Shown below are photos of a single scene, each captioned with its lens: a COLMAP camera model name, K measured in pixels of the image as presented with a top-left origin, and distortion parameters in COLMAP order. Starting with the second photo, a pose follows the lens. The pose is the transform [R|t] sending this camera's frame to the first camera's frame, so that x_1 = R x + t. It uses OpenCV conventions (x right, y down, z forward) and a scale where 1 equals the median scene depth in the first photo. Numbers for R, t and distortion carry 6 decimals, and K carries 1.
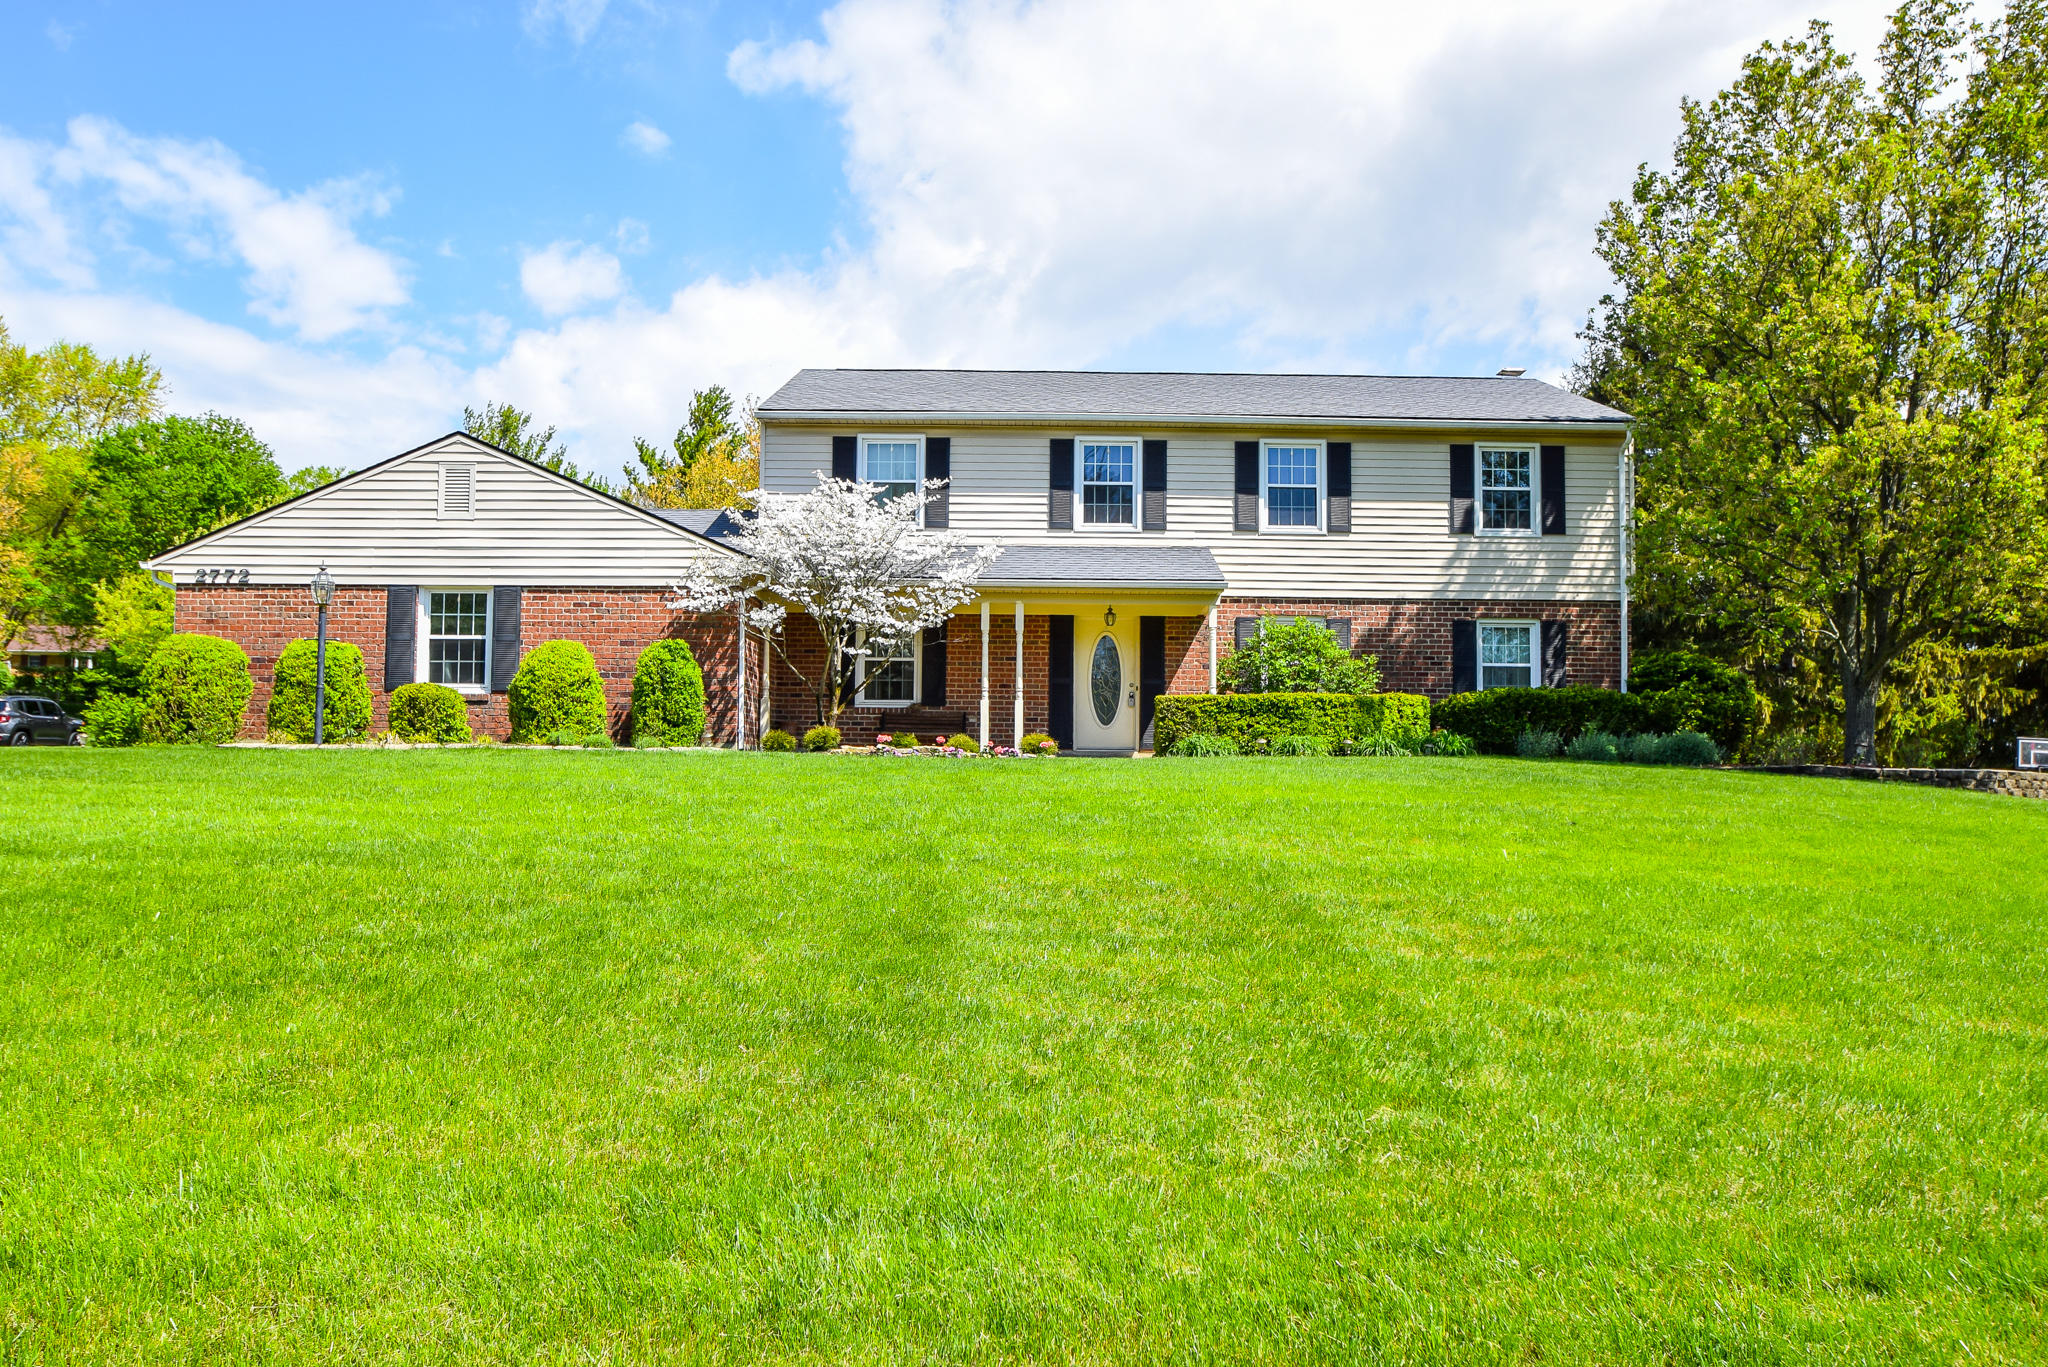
lens RADIAL K [[1378.5, 0, 1034.2], [0, 1378.5, 681.5], [0, 0, 1]] dist [-0.007587, -0.001087]
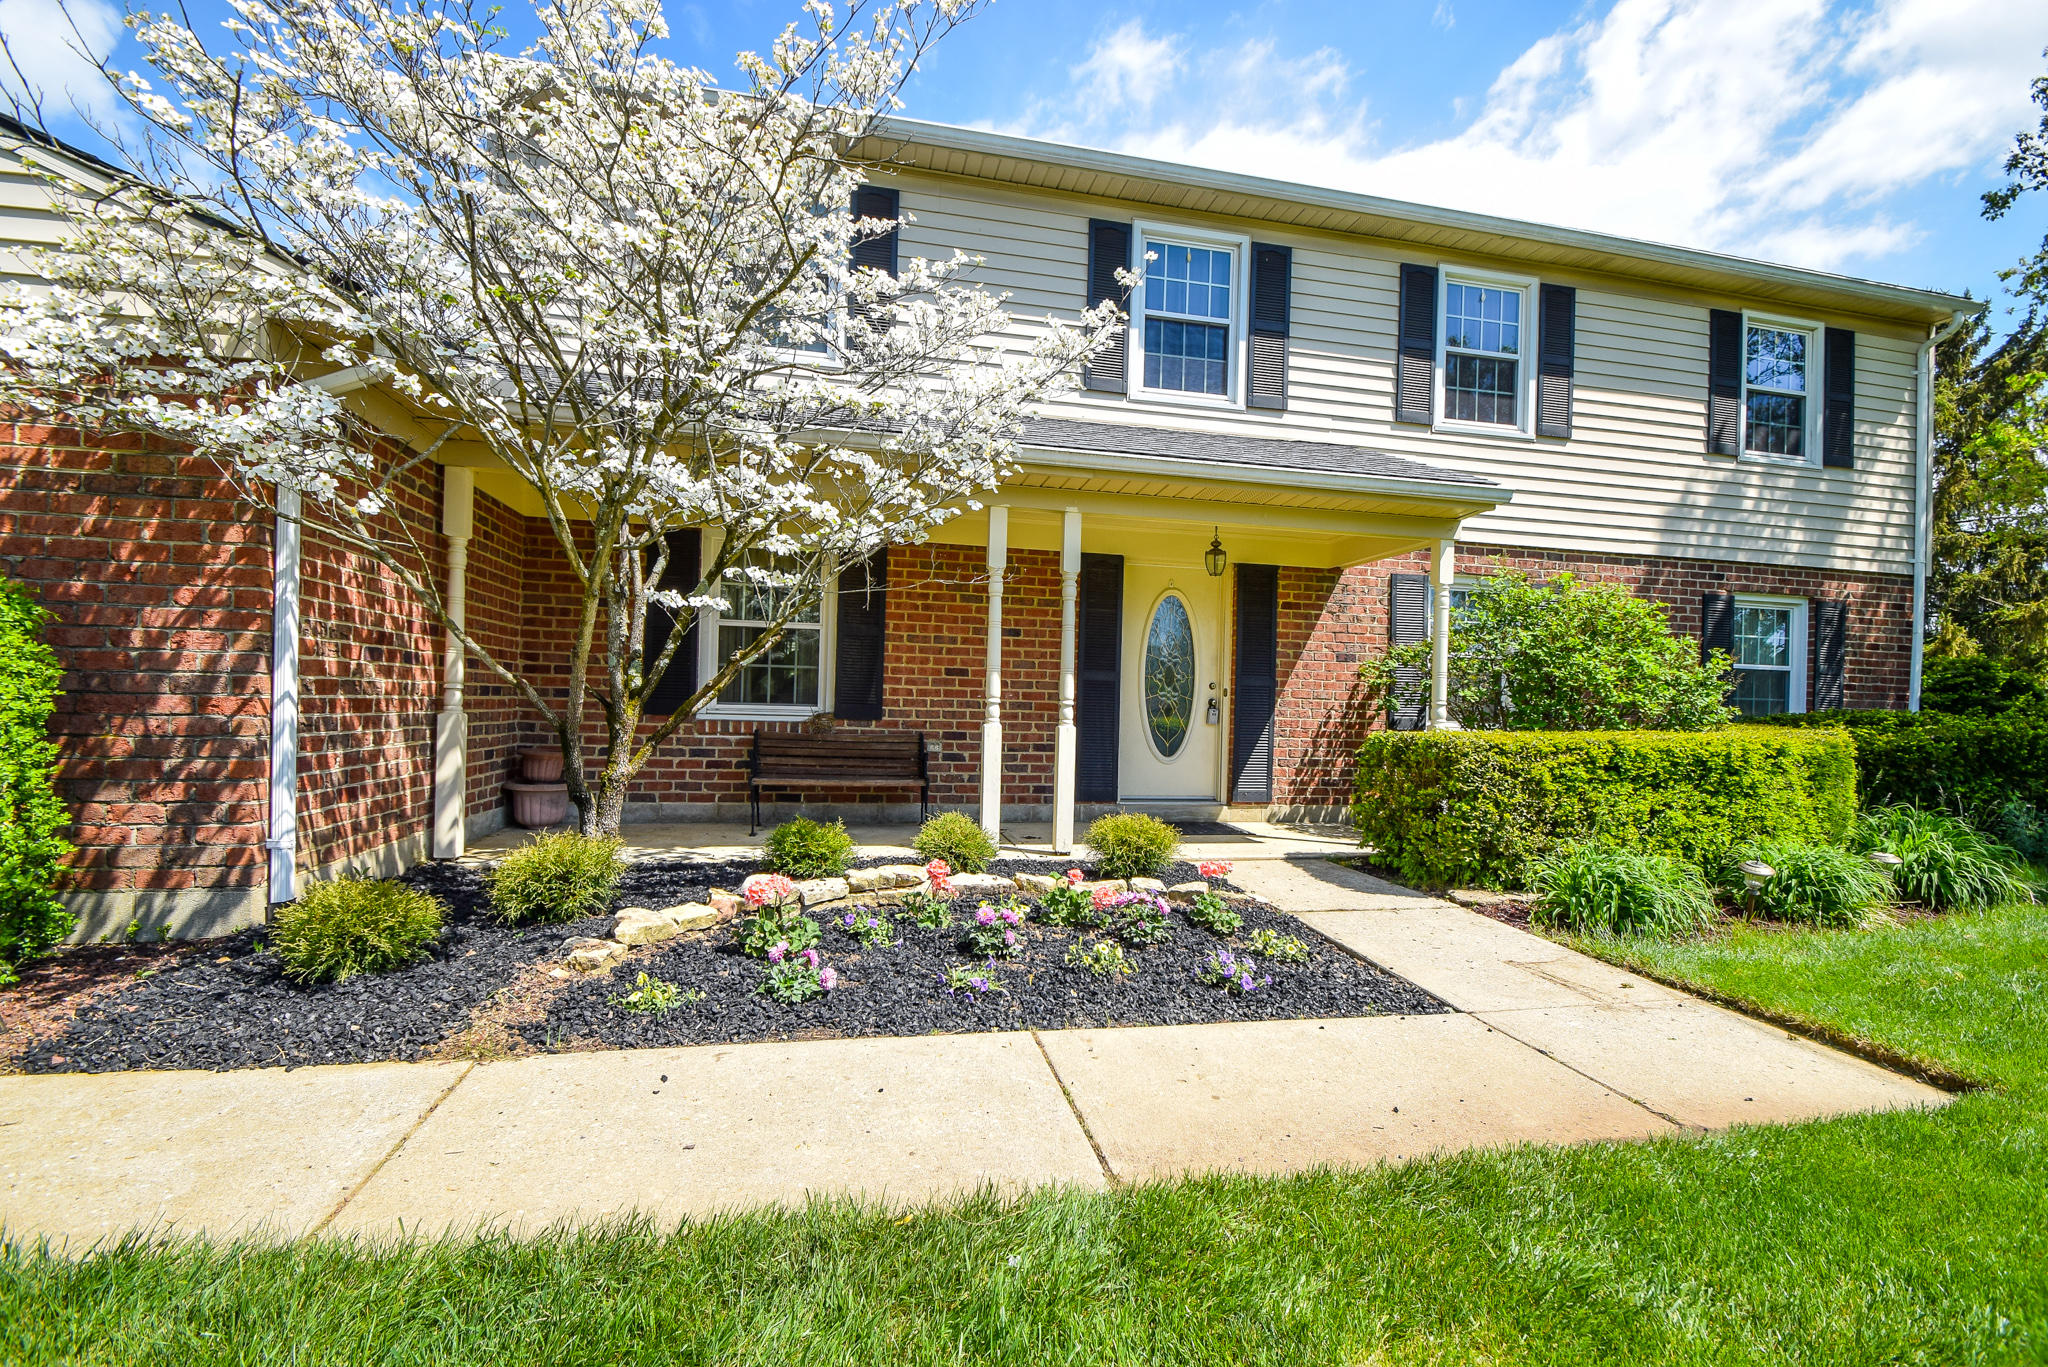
lens RADIAL K [[877.6, 0, 1003.1], [0, 877.6, 694.2], [0, 0, 1]] dist [0.003561, -0.000763]
pose [[0.984606, 0.021056, 0.173517, -0.076270], [-0.030826, 0.998076, 0.053805, -0.011064], [-0.172050, -0.058326, 0.983360, 0.665222]]
